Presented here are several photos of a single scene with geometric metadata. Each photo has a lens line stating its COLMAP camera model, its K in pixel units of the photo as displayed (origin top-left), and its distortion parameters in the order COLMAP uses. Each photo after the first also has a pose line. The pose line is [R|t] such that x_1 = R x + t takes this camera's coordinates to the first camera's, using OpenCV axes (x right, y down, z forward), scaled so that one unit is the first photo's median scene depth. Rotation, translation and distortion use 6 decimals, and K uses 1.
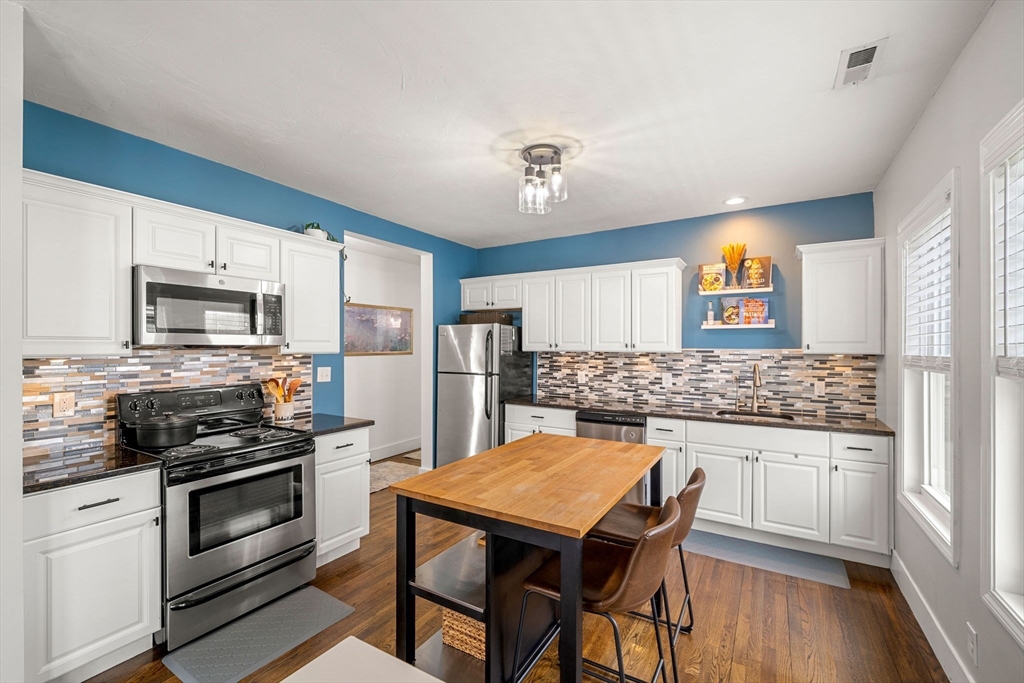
lens RADIAL K [[436.2, 0, 507.9], [0, 436.2, 346.0], [0, 0, 1]] dist [-0.000322, -0.000242]
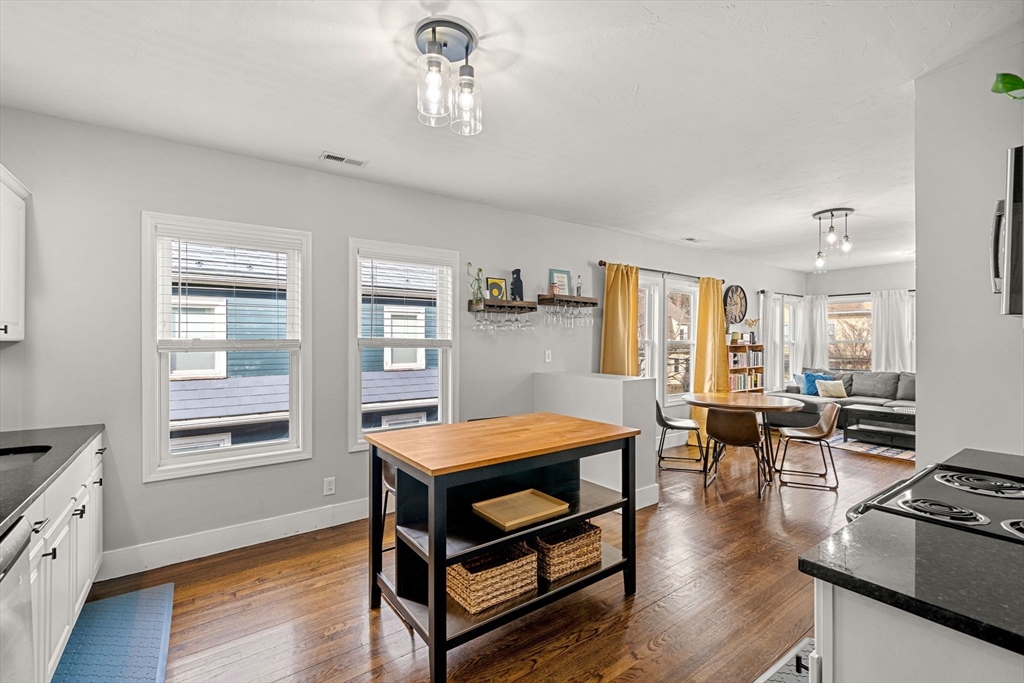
lens RADIAL K [[439.4, 0, 512.0], [0, 439.4, 341.5], [0, 0, 1]] dist [0.002233, -0.000387]
pose [[-0.922143, 0.001343, 0.386847, -0.195750], [0.000205, 0.999996, -0.002982, 0.019045], [-0.386850, -0.002671, -0.922139, 1.108495]]
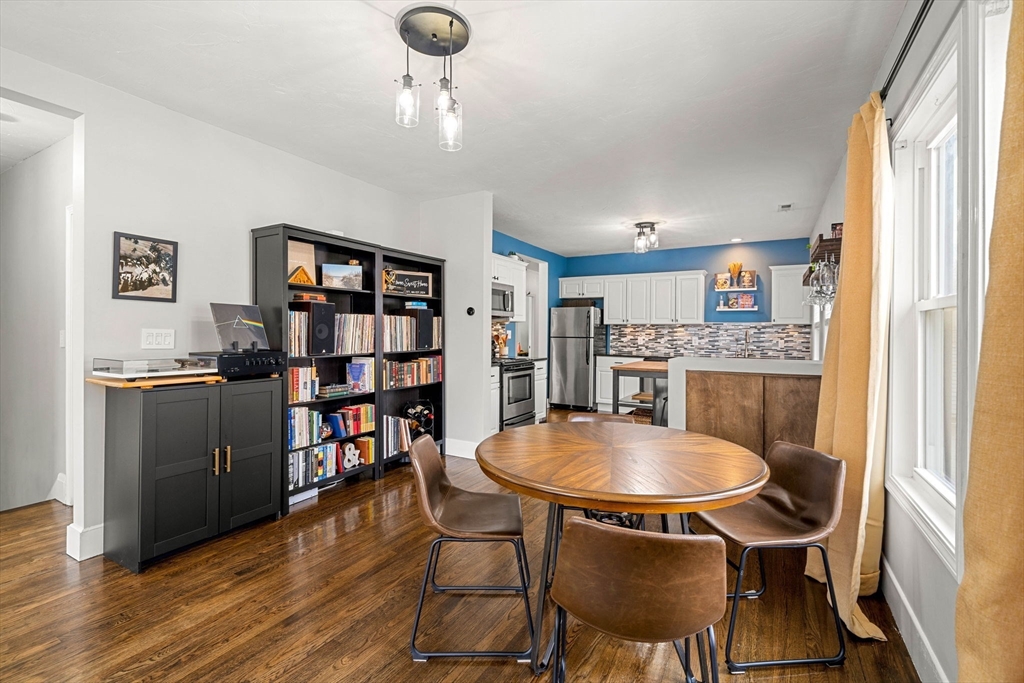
lens RADIAL K [[464.8, 0, 513.0], [0, 464.8, 331.1], [0, 0, 1]] dist [0.020688, 0.000048]
pose [[0.998973, 0.006670, 0.044826, -0.448250], [-0.006673, 0.999978, -0.000094, 0.046877], [-0.044826, -0.000205, 0.998995, -0.820448]]
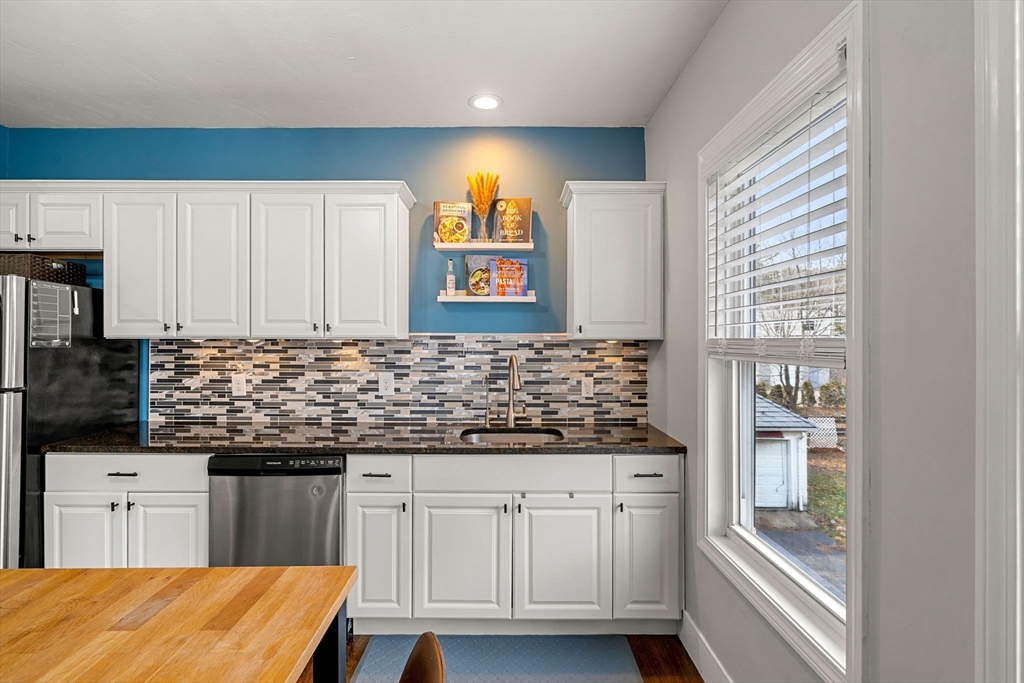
lens RADIAL K [[494.3, 0, 507.9], [0, 494.3, 336.9], [0, 0, 1]] dist [-0.002298, -0.000067]
pose [[0.848808, -0.000776, 0.528700, 0.150878], [-0.000321, 0.999998, 0.001984, 0.010685], [-0.528700, -0.001854, 0.848807, 0.336930]]
